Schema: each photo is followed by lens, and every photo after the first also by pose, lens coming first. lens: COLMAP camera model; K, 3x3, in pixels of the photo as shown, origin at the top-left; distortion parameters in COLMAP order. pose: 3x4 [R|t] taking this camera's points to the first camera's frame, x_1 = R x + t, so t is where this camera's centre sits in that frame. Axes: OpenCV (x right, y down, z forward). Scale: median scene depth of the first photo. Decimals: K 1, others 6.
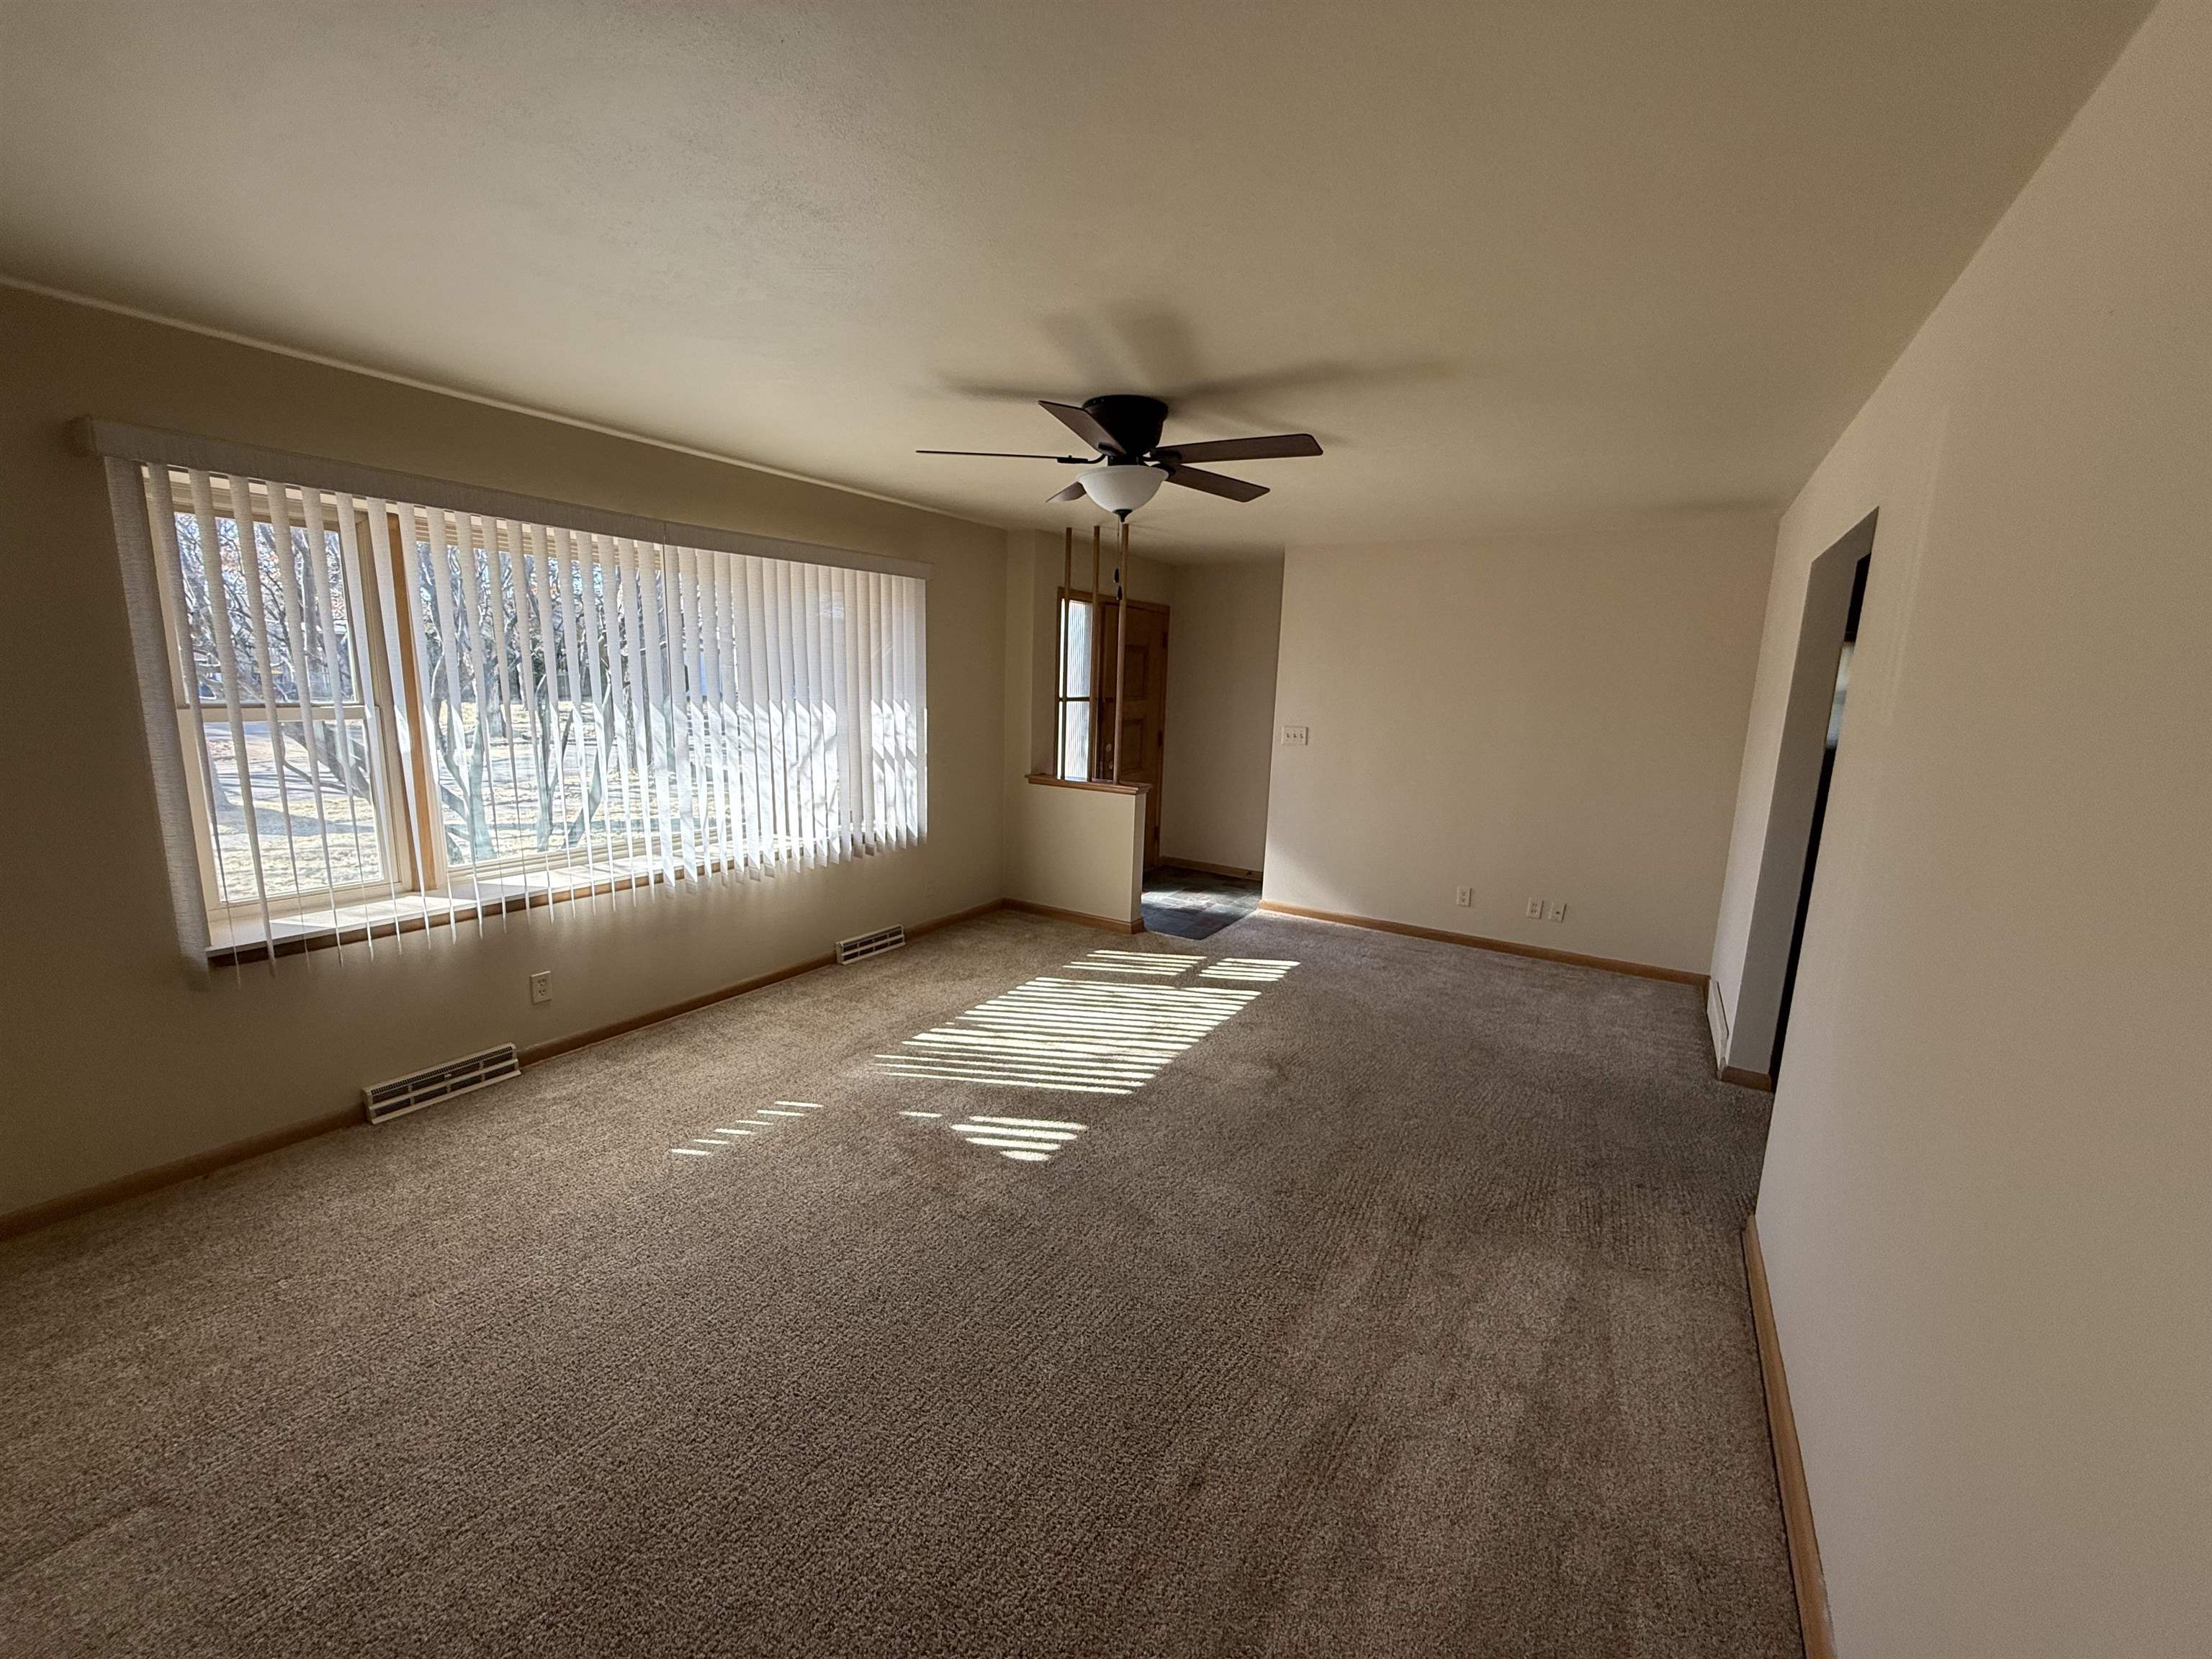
lens RADIAL K [[876.4, 0, 1104.8], [0, 876.4, 823.5], [0, 0, 1]] dist [0.000573, -0.000173]
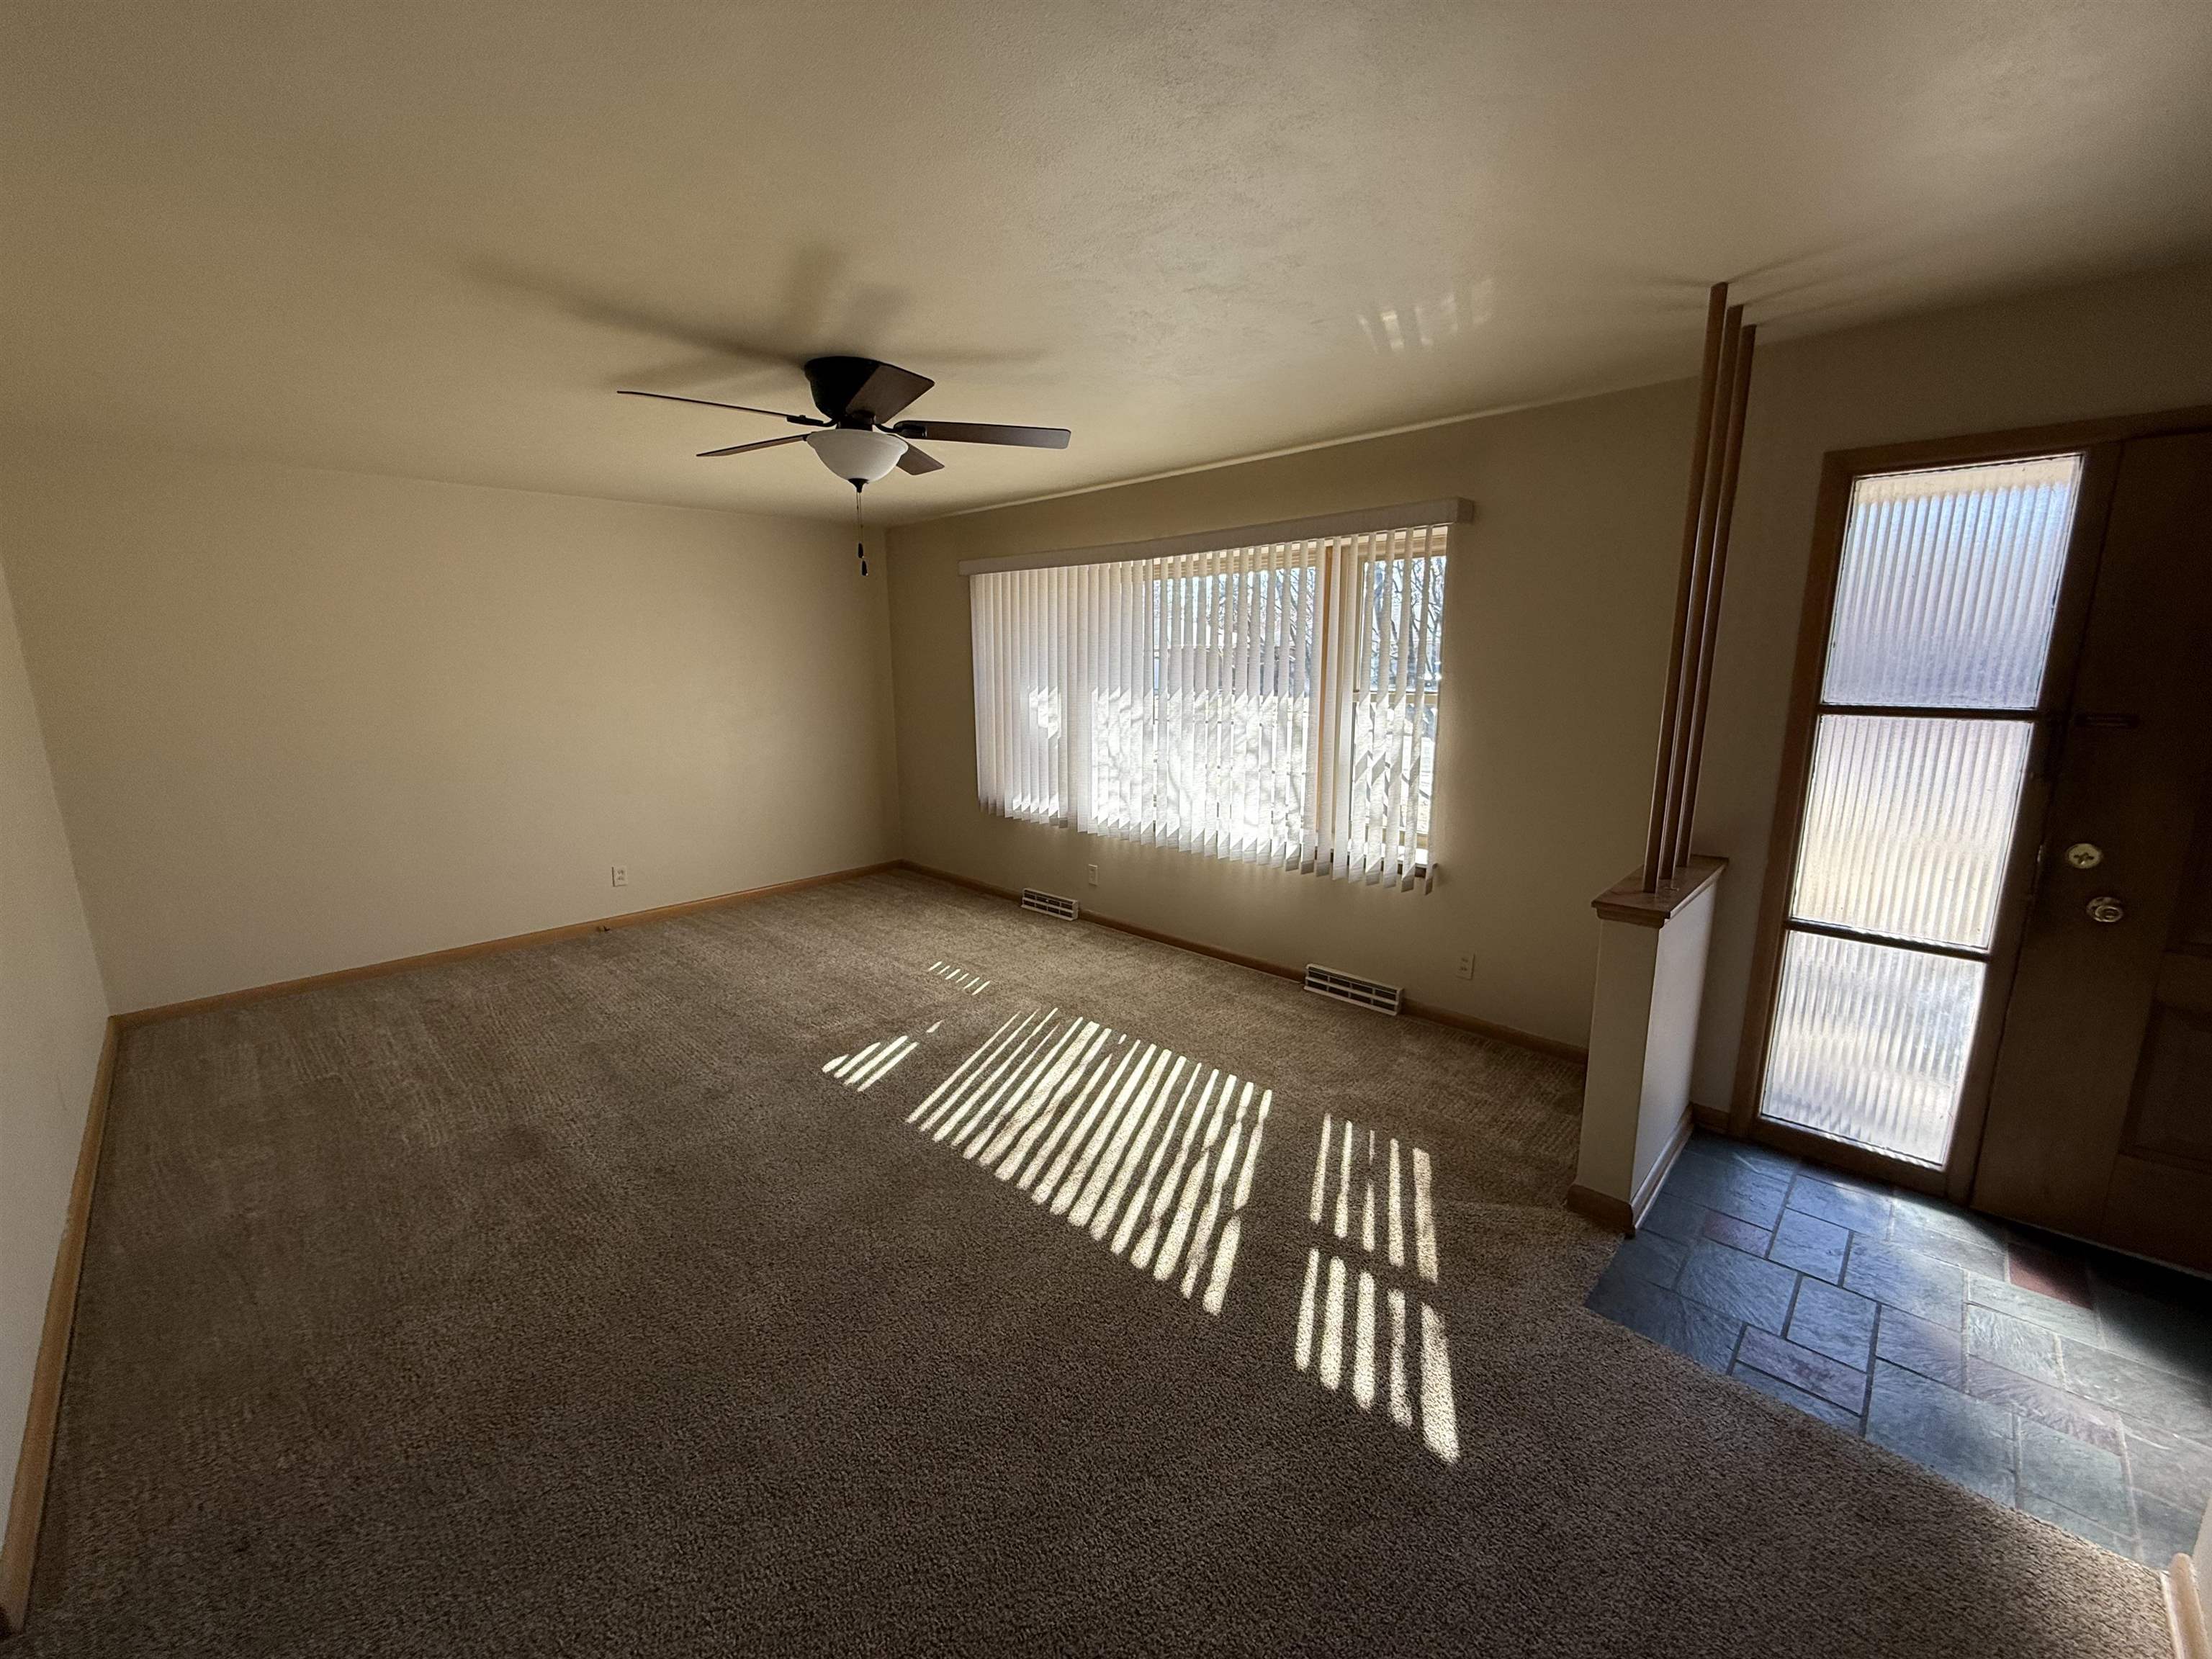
lens RADIAL K [[884.8, 0, 1100.1], [0, 884.8, 828.5], [0, 0, 1]] dist [0.000703, 0.000077]
pose [[-0.215617, 0.161694, -0.962998, 0.612174], [-0.163021, 0.966394, 0.198765, -0.147245], [0.962774, 0.199846, -0.182011, 0.974987]]
